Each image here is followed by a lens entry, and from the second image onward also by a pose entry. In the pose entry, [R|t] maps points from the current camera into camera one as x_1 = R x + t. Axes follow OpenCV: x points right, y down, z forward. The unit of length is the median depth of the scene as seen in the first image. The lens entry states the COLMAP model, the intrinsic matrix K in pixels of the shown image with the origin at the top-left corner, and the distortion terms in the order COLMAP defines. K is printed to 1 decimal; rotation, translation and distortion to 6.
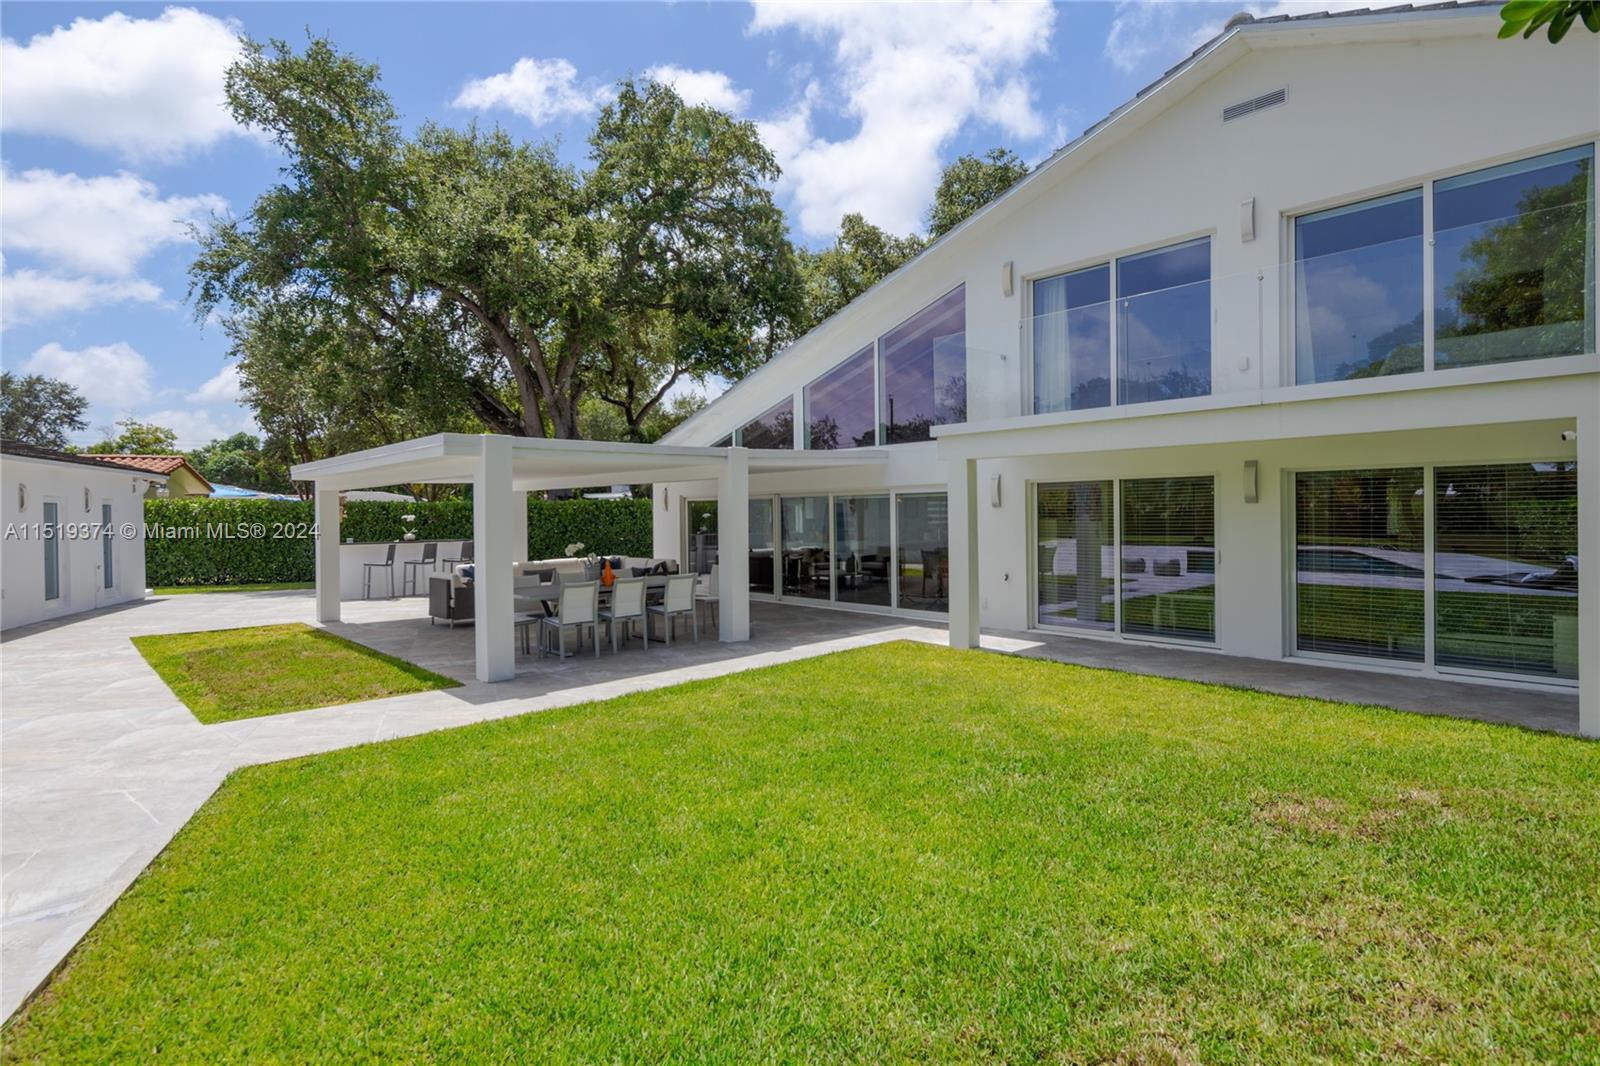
lens RADIAL K [[787.7, 0, 729.3], [0, 787.7, 511.2], [0, 0, 1]] dist [0.003186, -0.003242]
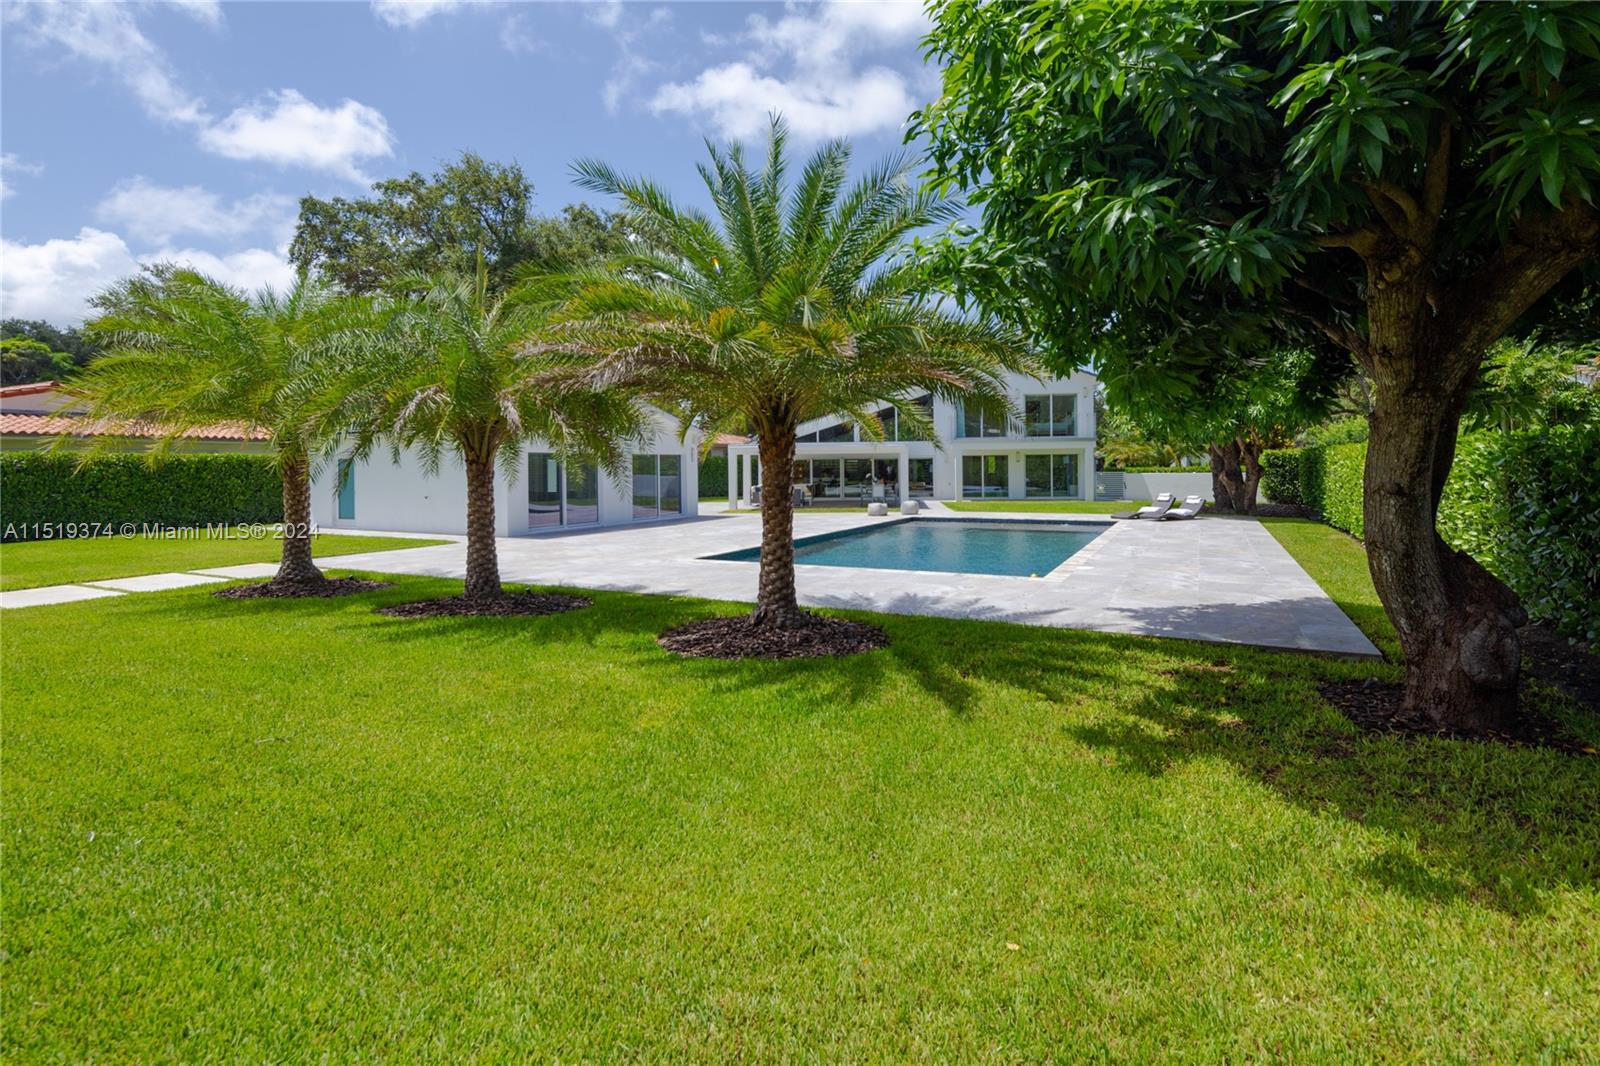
lens RADIAL K [[787.7, 0, 811.7], [0, 787.7, 455.0], [0, 0, 1]] dist [0.003186, -0.003242]
pose [[0.754514, 0.014032, 0.656134, -2.042935], [0.000759, 0.999752, -0.022254, 0.029744], [-0.656283, 0.017289, 0.754316, -1.010387]]
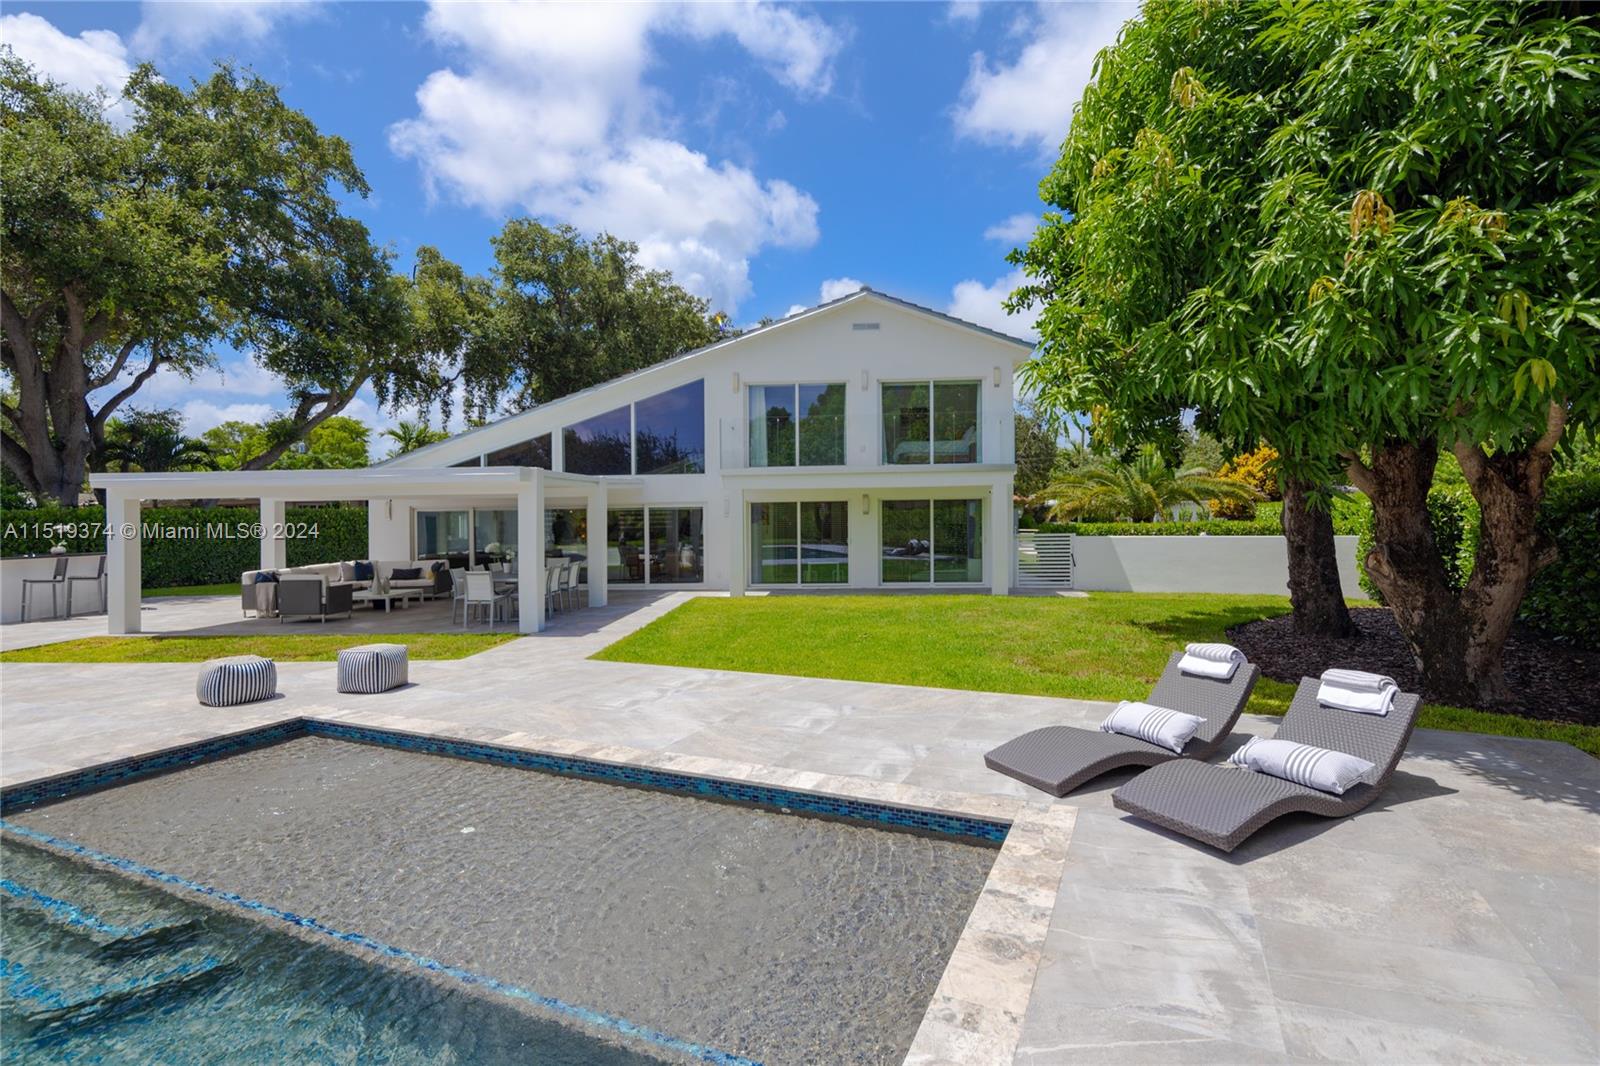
lens RADIAL K [[787.7, 0, 787.3], [0, 787.7, 537.0], [0, 0, 1]] dist [0.003186, -0.003242]
pose [[0.742014, -0.014437, 0.670229, -0.648724], [0.003051, 0.999830, 0.018158, 0.007197], [-0.670378, -0.011429, 0.741932, -0.310426]]
